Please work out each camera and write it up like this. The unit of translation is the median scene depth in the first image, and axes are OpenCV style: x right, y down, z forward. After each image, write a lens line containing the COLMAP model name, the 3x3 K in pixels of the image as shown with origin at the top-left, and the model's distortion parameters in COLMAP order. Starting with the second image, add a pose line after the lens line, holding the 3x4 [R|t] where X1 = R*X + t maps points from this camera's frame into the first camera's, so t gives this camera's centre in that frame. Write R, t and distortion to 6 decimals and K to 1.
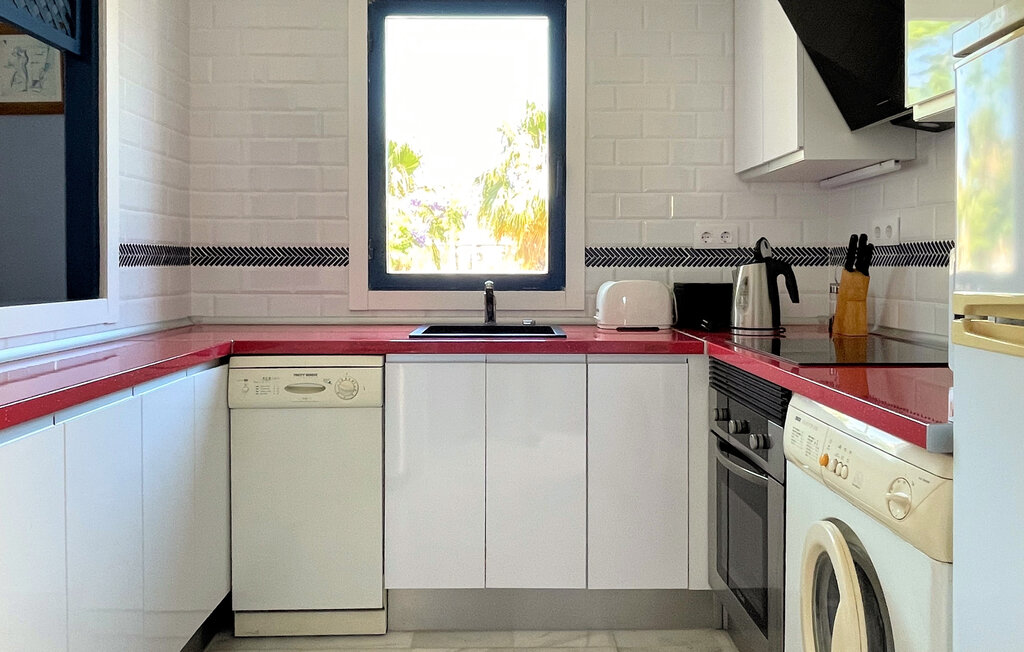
lens RADIAL K [[739.0, 0, 507.4], [0, 739.0, 284.8], [0, 0, 1]] dist [0.001173, -0.001188]
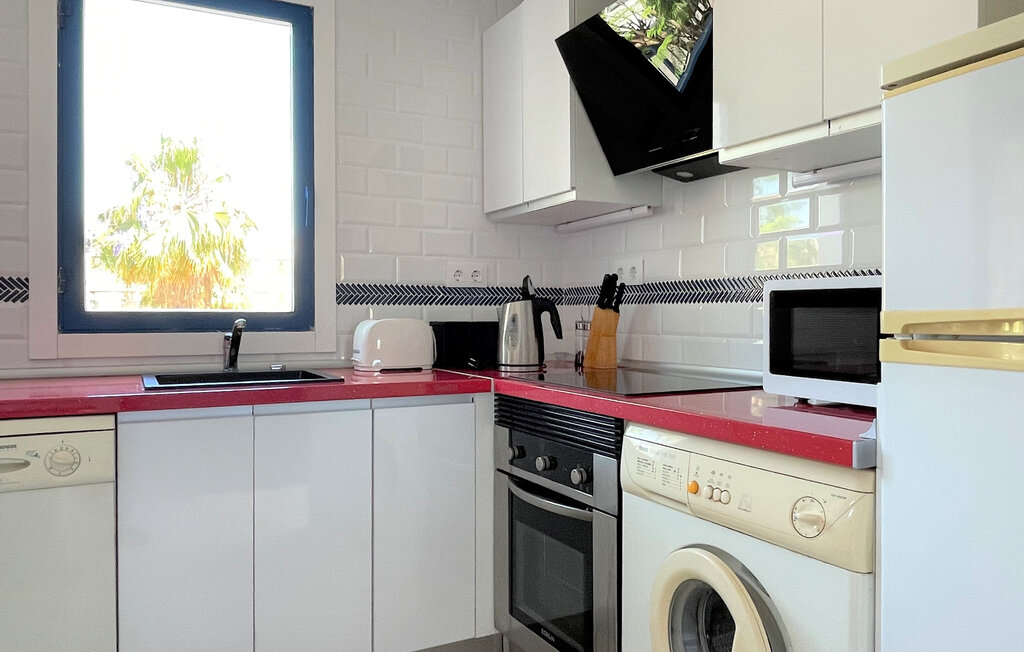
lens RADIAL K [[722.9, 0, 512.0], [0, 722.9, 326.0], [0, 0, 1]] dist [0.001297, -0.004069]
pose [[0.892729, -0.007953, 0.450523, -0.123803], [0.011279, 0.999925, -0.004698, 0.010260], [-0.450452, 0.009276, 0.892752, 0.123320]]
